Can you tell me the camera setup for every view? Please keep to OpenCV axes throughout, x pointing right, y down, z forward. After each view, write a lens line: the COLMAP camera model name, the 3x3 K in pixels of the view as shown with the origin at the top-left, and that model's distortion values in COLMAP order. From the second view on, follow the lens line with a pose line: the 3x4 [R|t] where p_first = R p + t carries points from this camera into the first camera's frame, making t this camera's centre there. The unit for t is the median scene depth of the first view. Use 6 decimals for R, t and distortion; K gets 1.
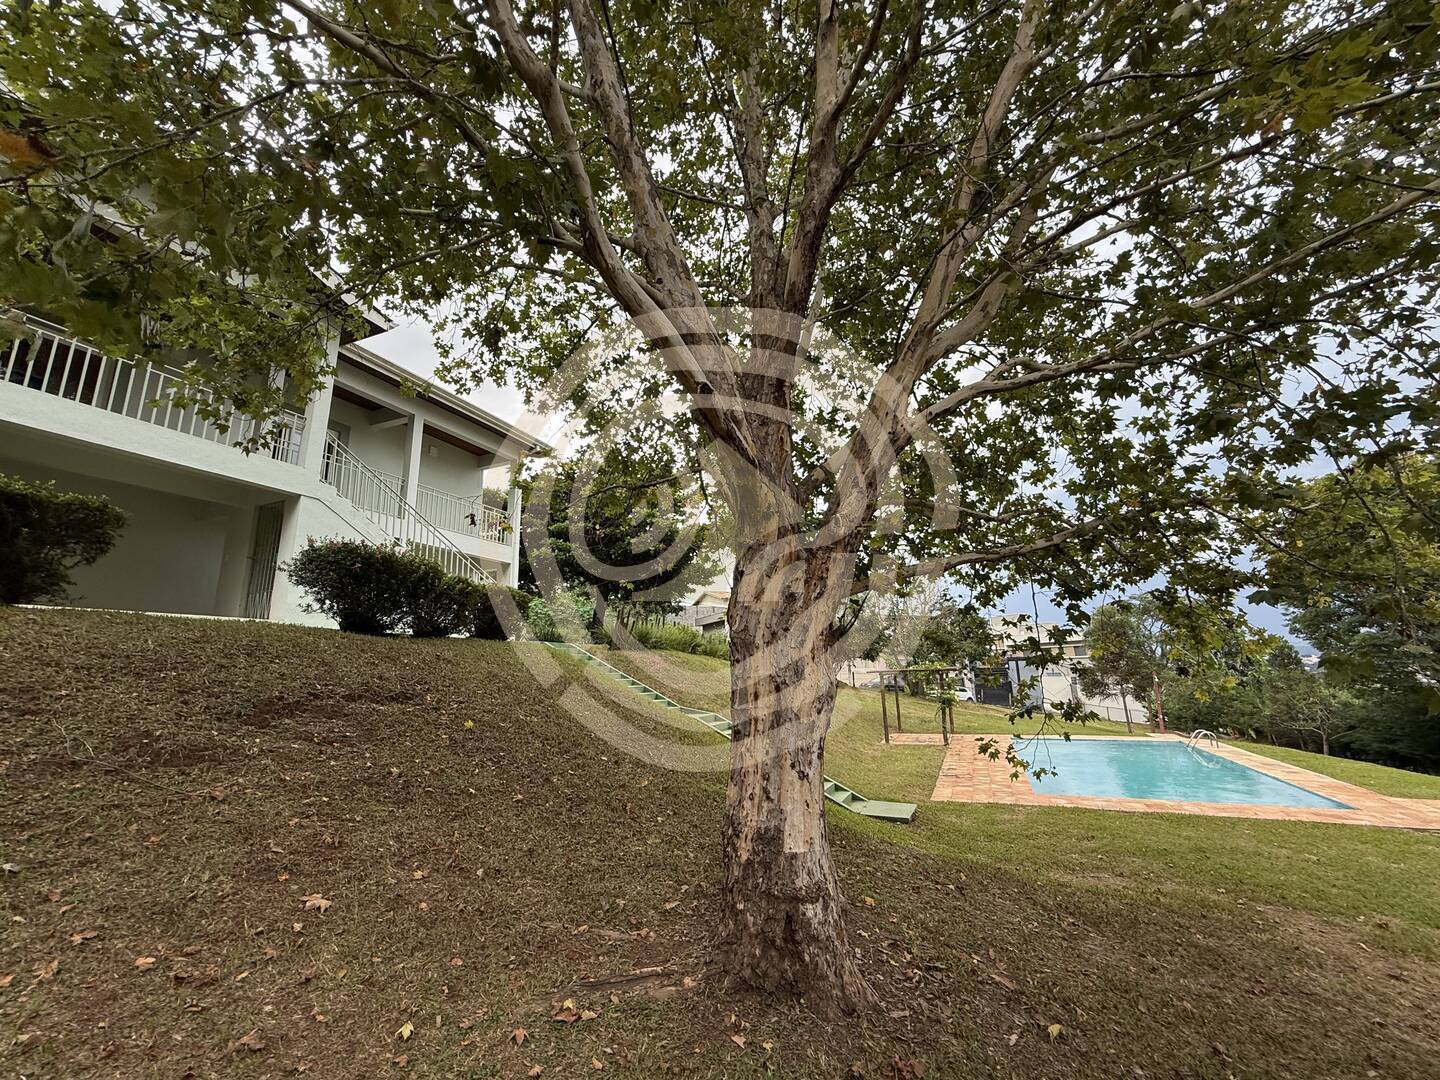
lens RADIAL K [[571.3, 0, 715.9], [0, 571.3, 542.3], [0, 0, 1]] dist [-0.001471, -0.000062]
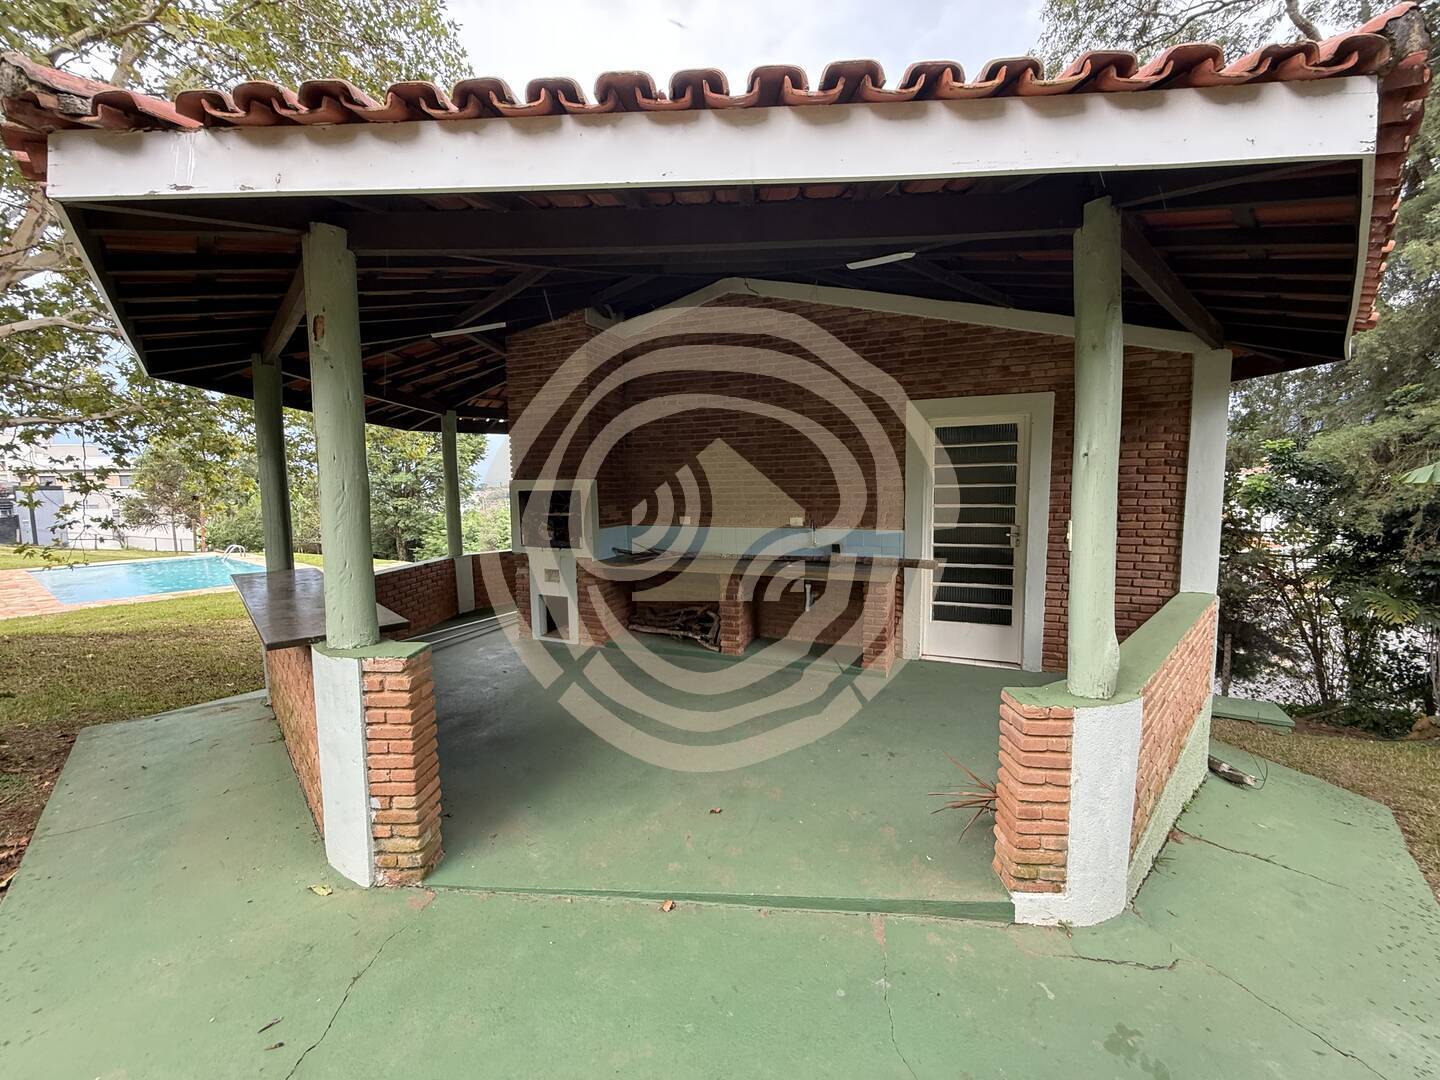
lens RADIAL K [[571.3, 0, 715.9], [0, 571.3, 542.3], [0, 0, 1]] dist [-0.001471, -0.000062]
pose [[0.211996, -0.060375, 0.975404, -0.482035], [-0.222815, 0.968816, 0.108394, -0.165932], [-0.951531, -0.240314, 0.191932, -0.786688]]
